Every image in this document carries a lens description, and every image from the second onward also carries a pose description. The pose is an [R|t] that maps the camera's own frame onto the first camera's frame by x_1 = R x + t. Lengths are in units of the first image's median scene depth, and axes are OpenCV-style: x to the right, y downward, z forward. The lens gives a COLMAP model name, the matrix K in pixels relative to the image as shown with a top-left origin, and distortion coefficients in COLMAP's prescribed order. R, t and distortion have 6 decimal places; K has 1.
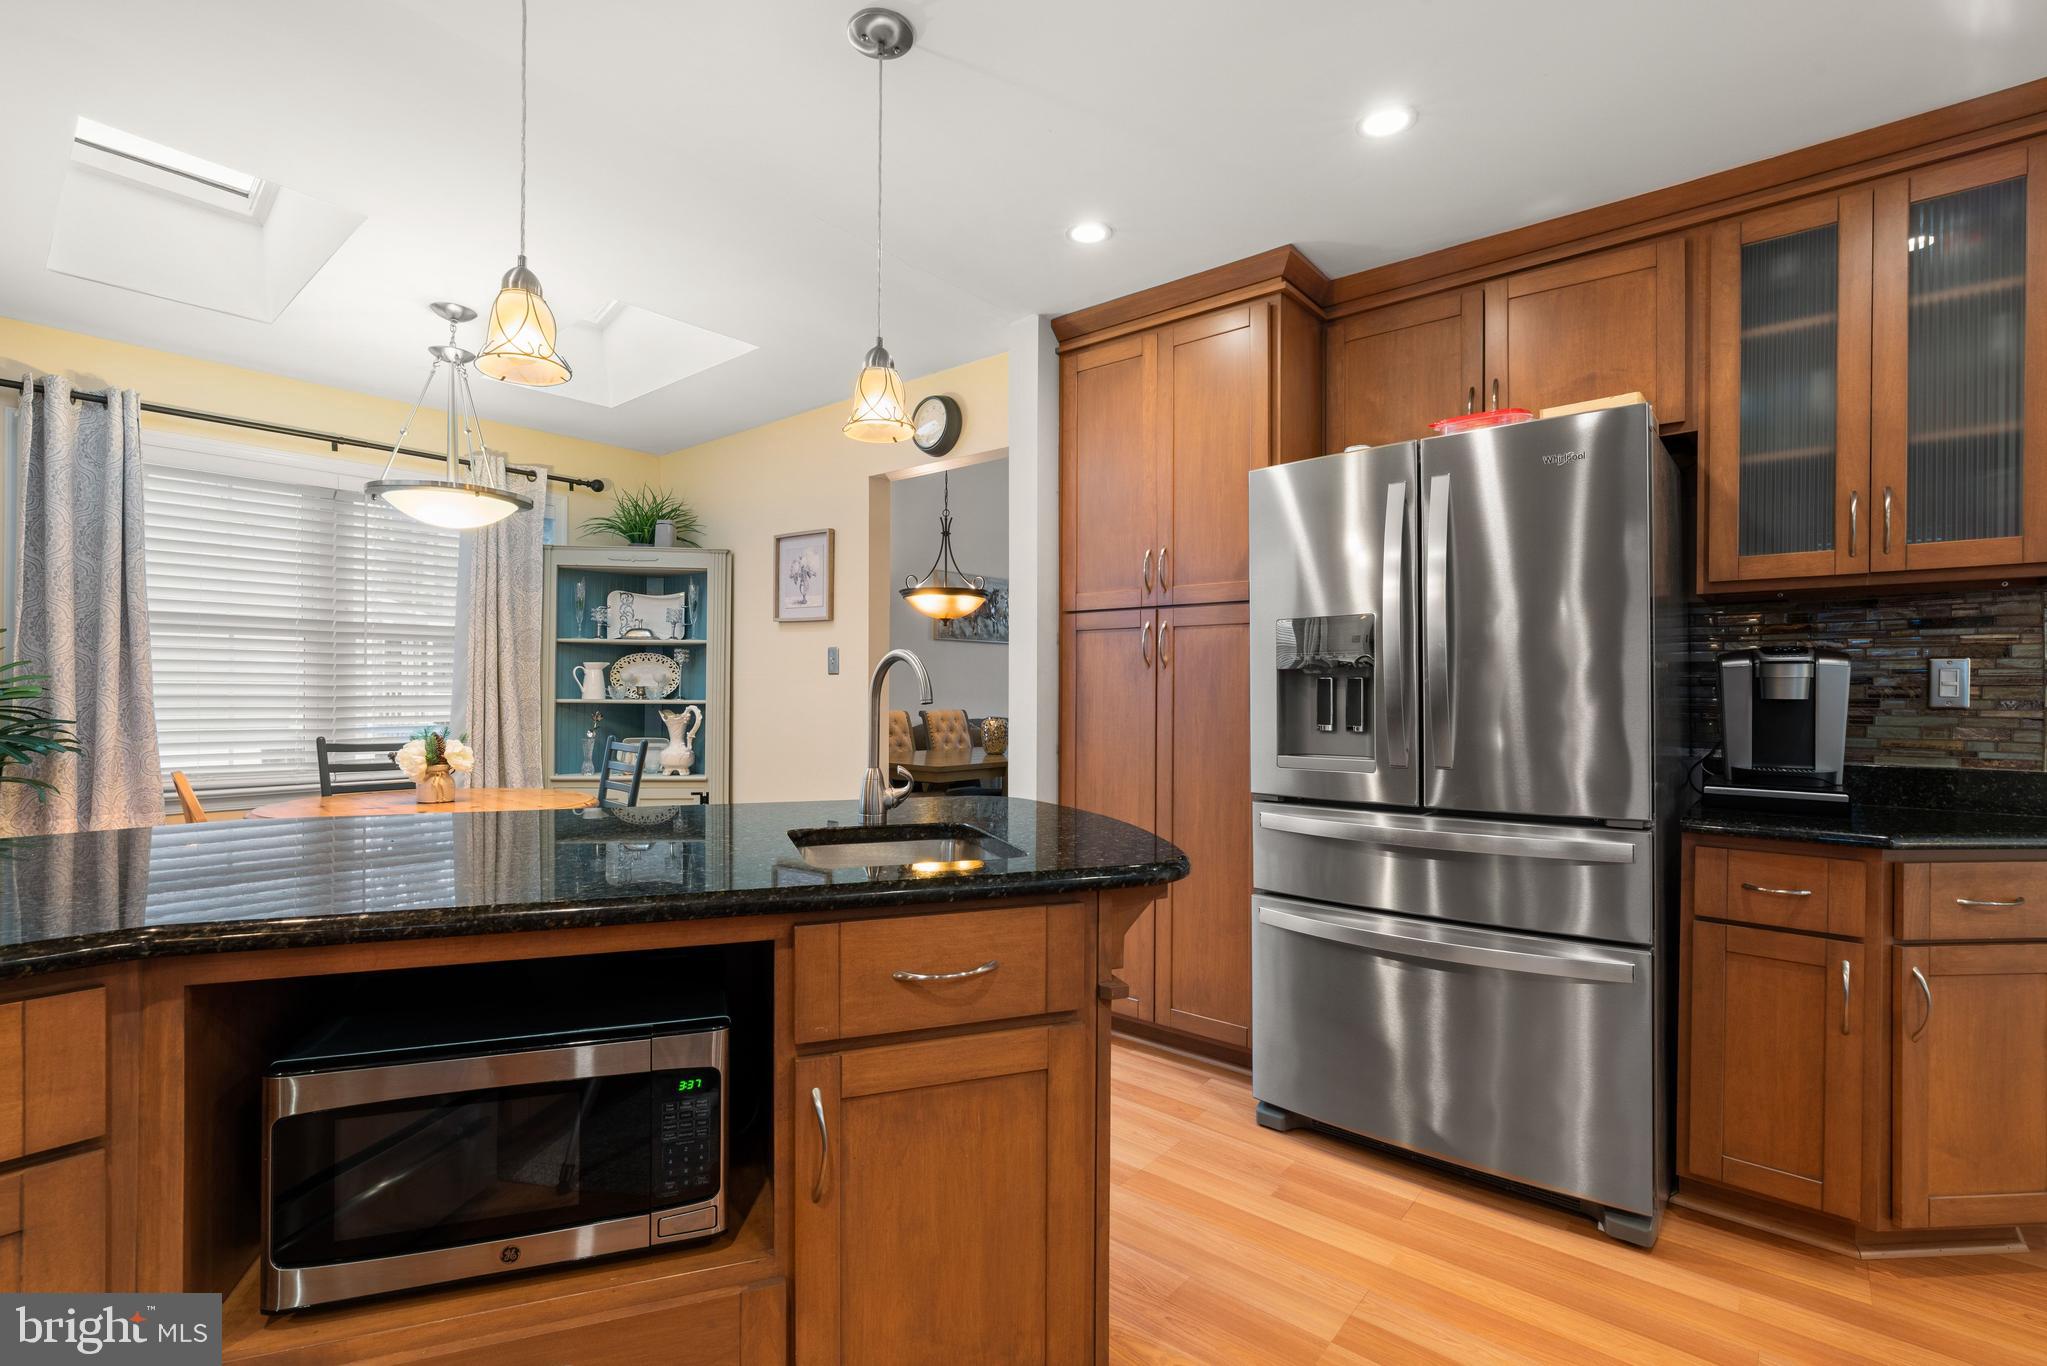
lens RADIAL K [[926.5, 0, 1021.5], [0, 926.5, 684.5], [0, 0, 1]] dist [-0.007518, 0.003211]
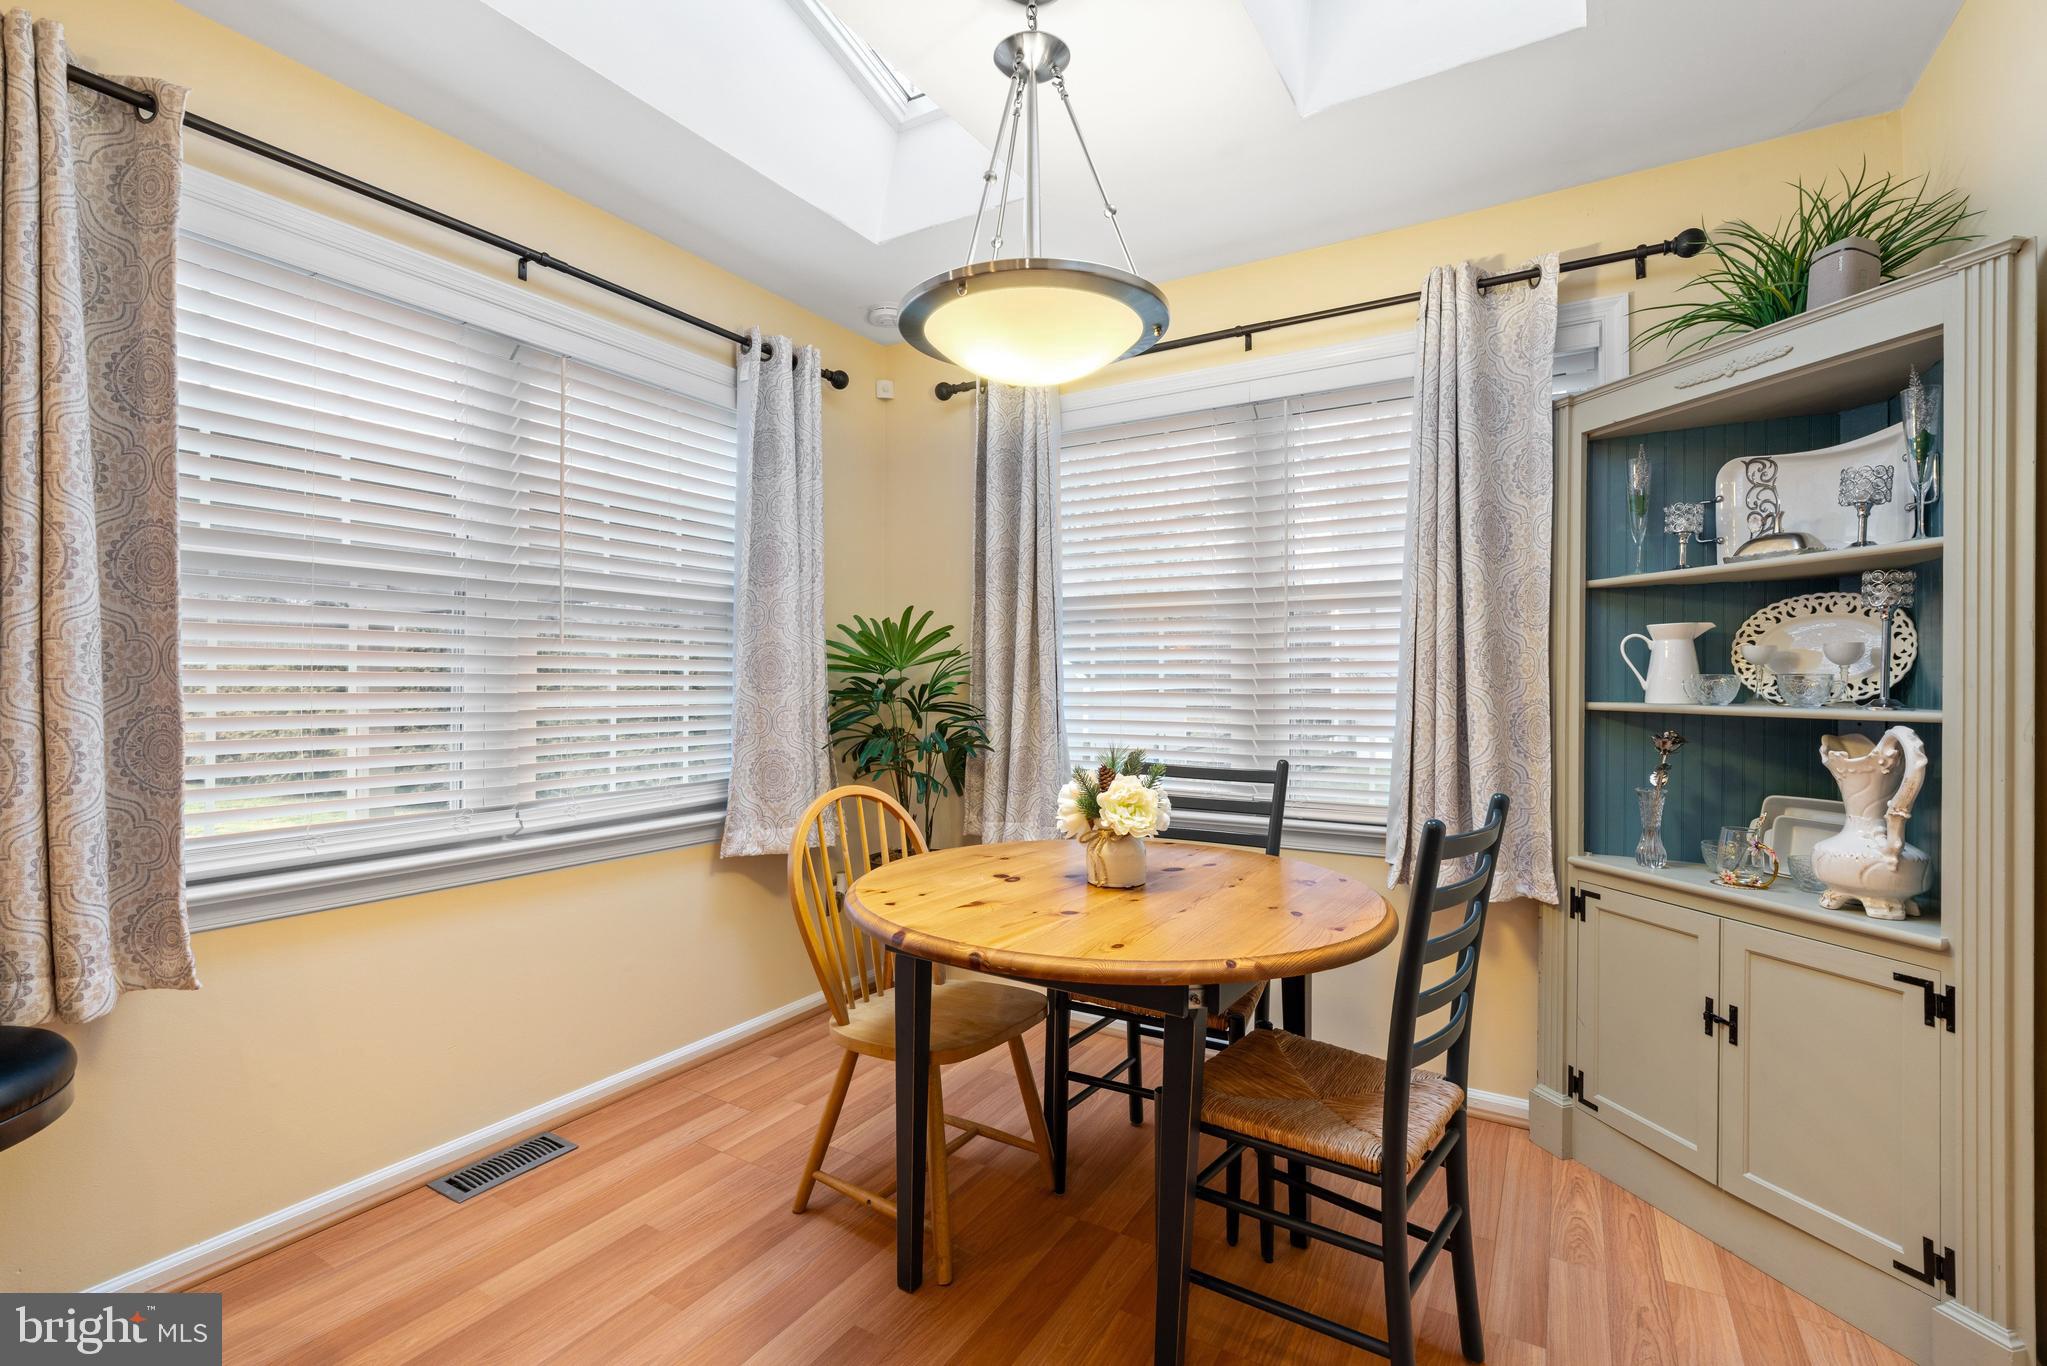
lens RADIAL K [[926.5, 0, 1014.2], [0, 926.5, 679.2], [0, 0, 1]] dist [-0.007518, 0.003211]
pose [[0.159626, -0.009761, -0.987129, -0.060962], [0.009443, 0.999920, -0.008361, 0.004359], [0.987132, -0.007987, 0.159705, 0.608353]]
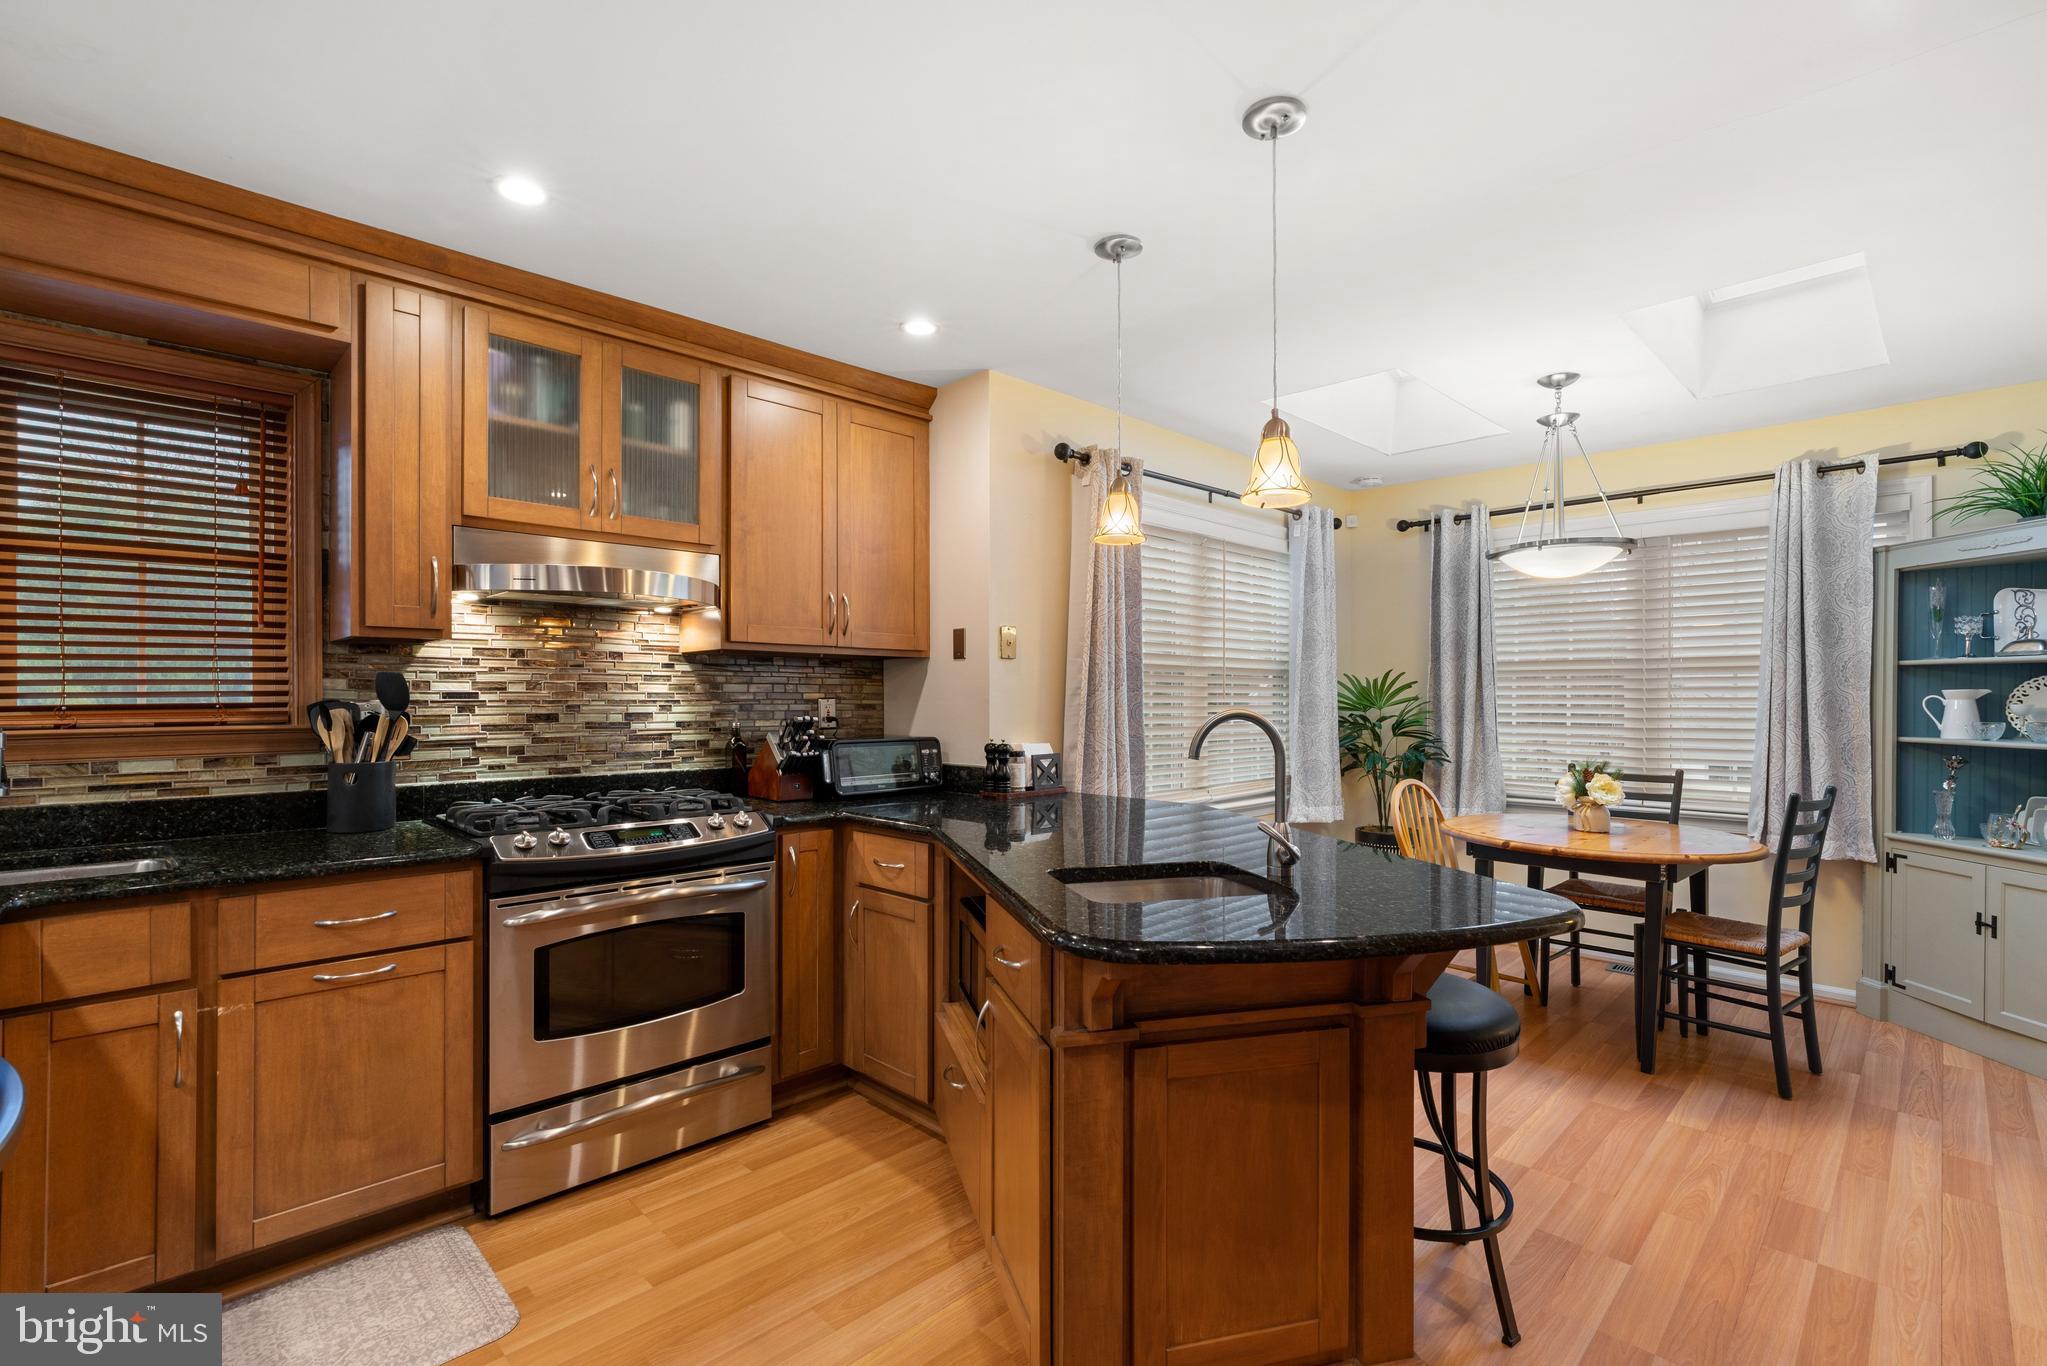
lens RADIAL K [[926.5, 0, 1008.0], [0, 926.5, 694.1], [0, 0, 1]] dist [-0.007518, 0.003211]
pose [[-0.092593, -0.009454, -0.995659, 0.354489], [0.007521, 0.999920, -0.010194, -0.018975], [0.995676, -0.008432, -0.092515, 0.305961]]
